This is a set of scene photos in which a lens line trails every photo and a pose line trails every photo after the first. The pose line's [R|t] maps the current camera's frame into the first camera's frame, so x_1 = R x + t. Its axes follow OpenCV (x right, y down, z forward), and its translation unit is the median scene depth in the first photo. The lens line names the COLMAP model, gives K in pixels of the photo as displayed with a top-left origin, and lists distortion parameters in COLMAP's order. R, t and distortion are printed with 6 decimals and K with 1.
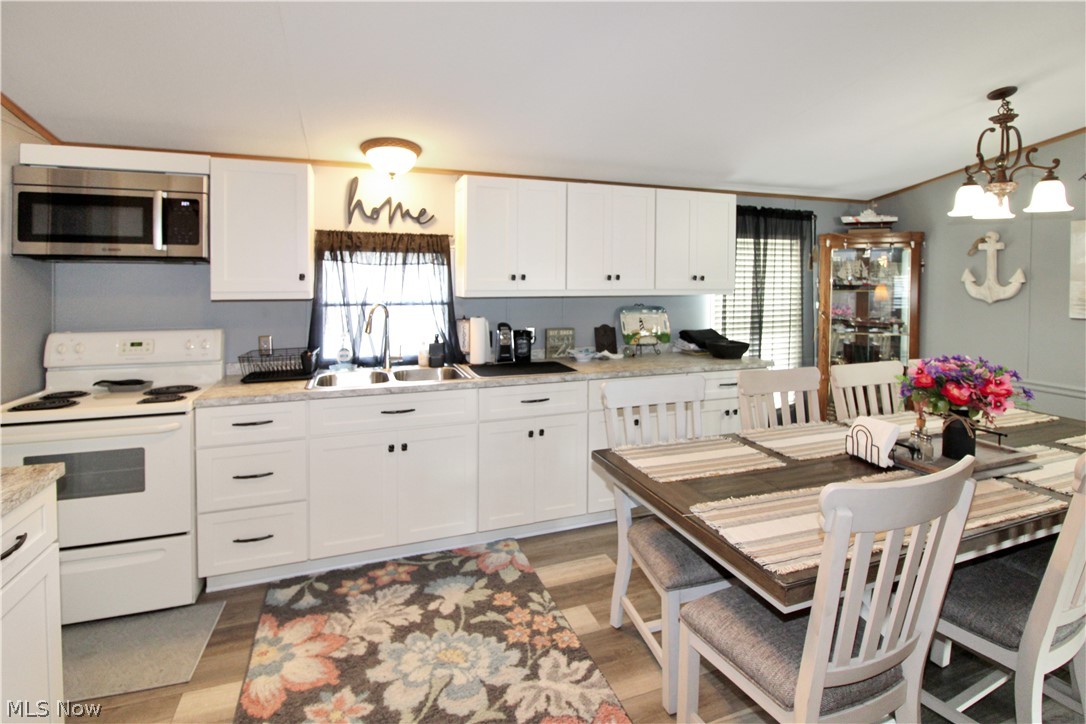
lens RADIAL K [[519.1, 0, 545.0], [0, 519.1, 374.5], [0, 0, 1]] dist [-0.001209, -0.010932]
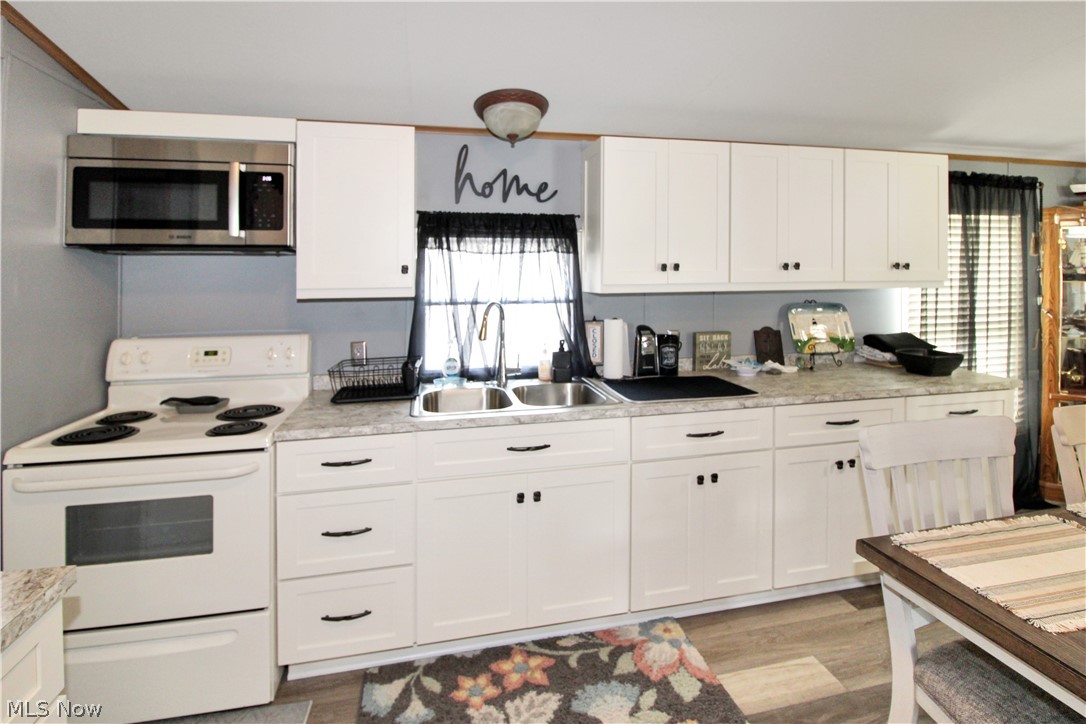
lens RADIAL K [[519.1, 0, 545.0], [0, 519.1, 374.5], [0, 0, 1]] dist [-0.001209, -0.010932]
pose [[0.991617, 0.015431, -0.128286, -0.154294], [-0.013534, 0.999786, 0.015645, -0.043461], [0.128500, -0.013778, 0.991614, 0.244717]]
